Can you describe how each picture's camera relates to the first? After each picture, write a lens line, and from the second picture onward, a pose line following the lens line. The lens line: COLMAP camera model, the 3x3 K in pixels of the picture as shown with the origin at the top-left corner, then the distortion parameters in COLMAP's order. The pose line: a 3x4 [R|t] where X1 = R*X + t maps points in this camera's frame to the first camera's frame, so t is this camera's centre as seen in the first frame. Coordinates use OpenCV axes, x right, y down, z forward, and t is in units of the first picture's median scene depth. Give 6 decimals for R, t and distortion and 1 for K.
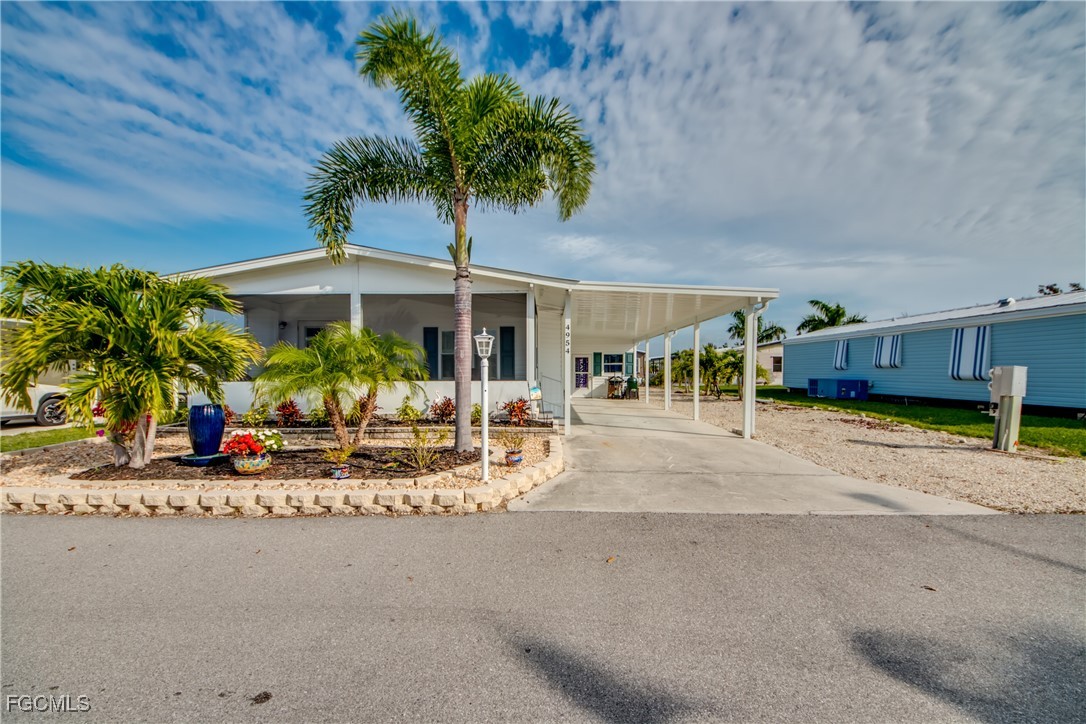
lens RADIAL K [[409.1, 0, 539.7], [0, 409.1, 377.1], [0, 0, 1]] dist [0.044900, -0.028203]
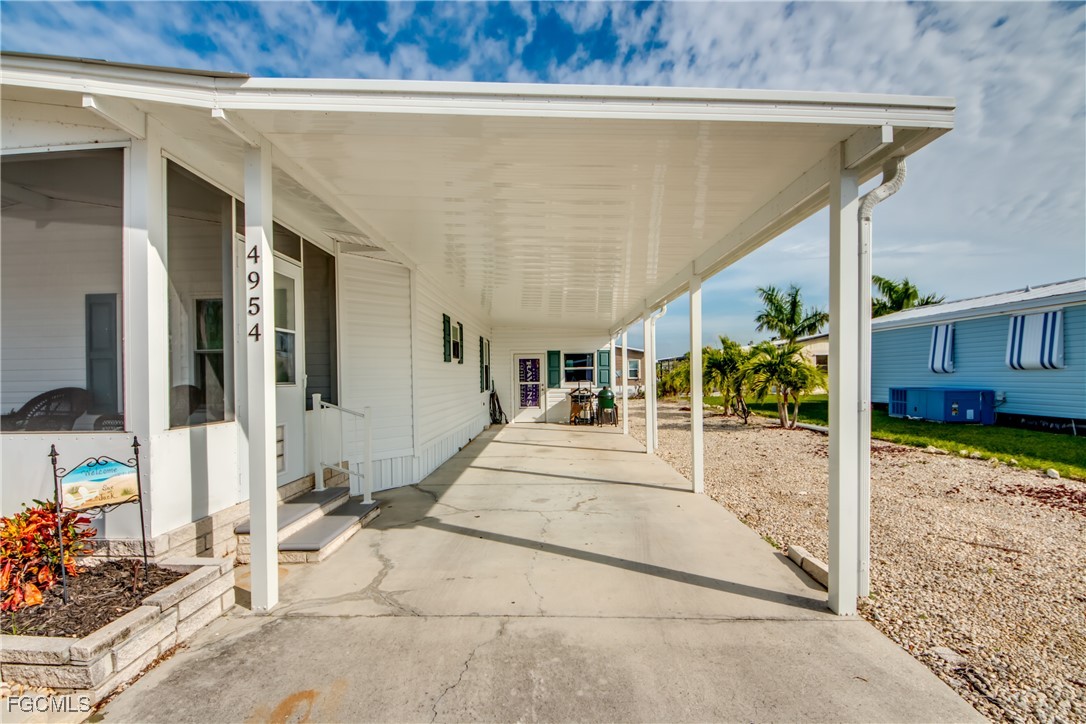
lens RADIAL K [[462.4, 0, 542.7], [0, 462.4, 376.0], [0, 0, 1]] dist [0.026474, -0.021985]
pose [[0.999899, -0.014081, 0.001684, 0.124248], [0.014106, 0.999772, -0.016023, -0.009929], [-0.001458, 0.016045, 0.999870, 0.290358]]
